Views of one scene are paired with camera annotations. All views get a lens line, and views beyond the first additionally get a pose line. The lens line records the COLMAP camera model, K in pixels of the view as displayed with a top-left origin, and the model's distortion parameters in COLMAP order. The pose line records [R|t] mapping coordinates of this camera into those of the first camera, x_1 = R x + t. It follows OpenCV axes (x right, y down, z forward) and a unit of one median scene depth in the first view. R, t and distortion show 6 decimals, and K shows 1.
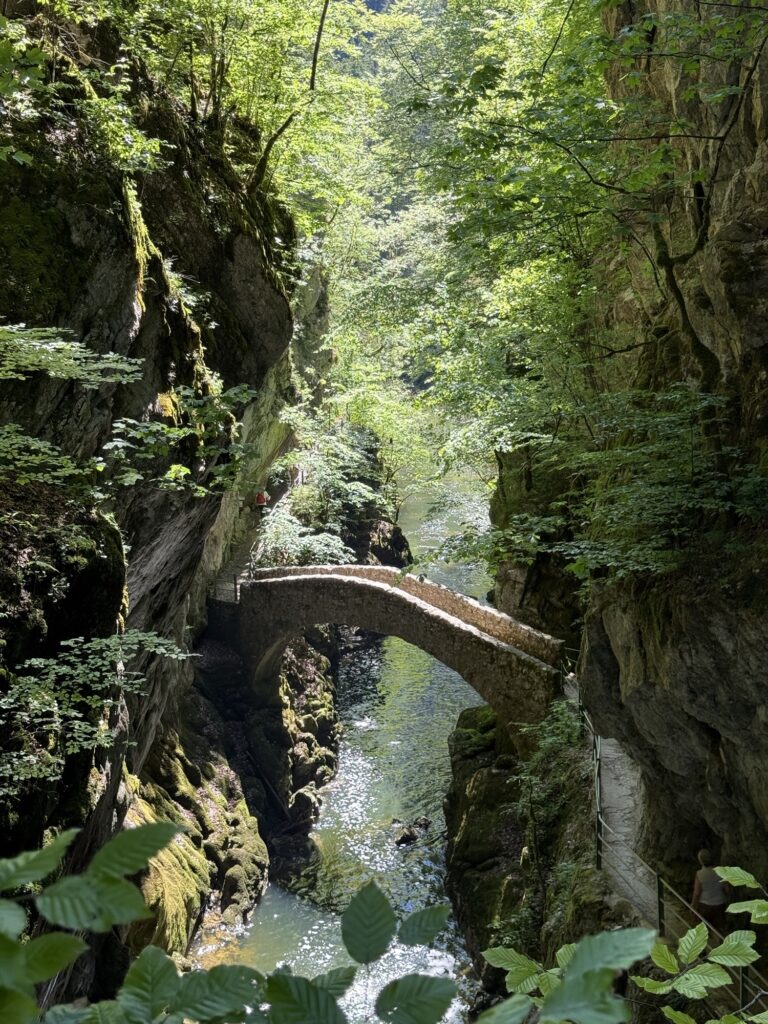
lens RADIAL K [[1435.9, 0, 380.9], [0, 1435.9, 514.5], [0, 0, 1]] dist [0.074788, -0.086658]
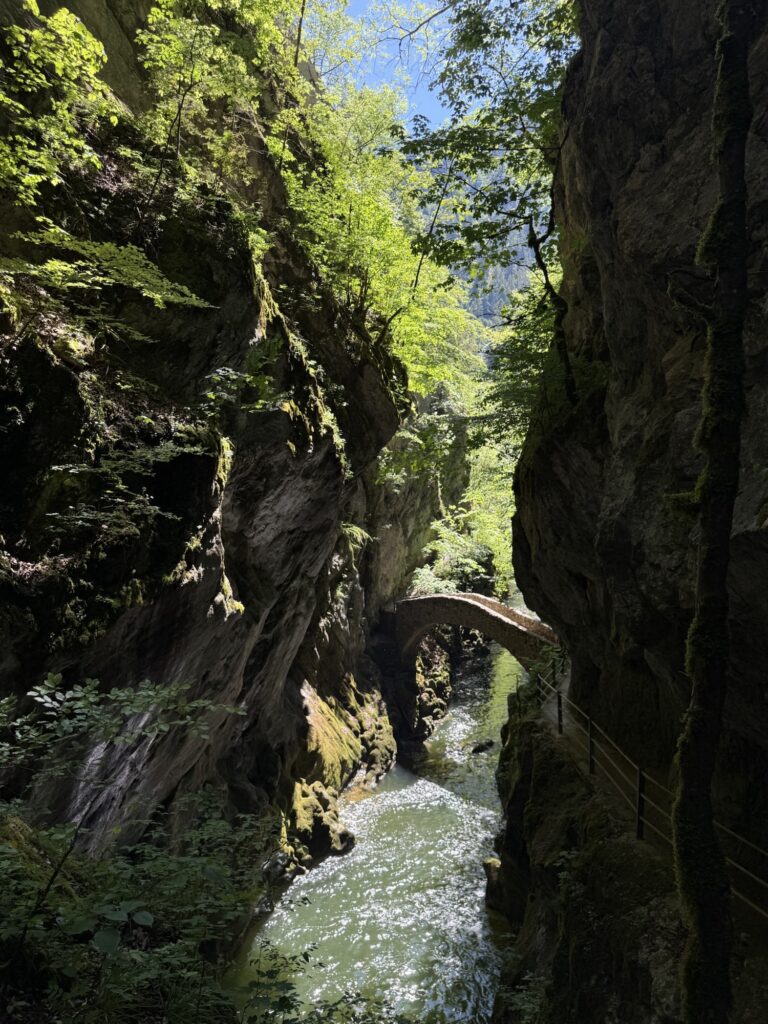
lens RADIAL K [[721.1, 0, 384.4], [0, 721.1, 514.0], [0, 0, 1]] dist [0.074989, -0.097689]
pose [[0.981077, 0.032582, -0.190857, 0.069967], [-0.061614, 0.987033, -0.148221, 0.086791], [0.183552, 0.157176, 0.970363, 0.083396]]
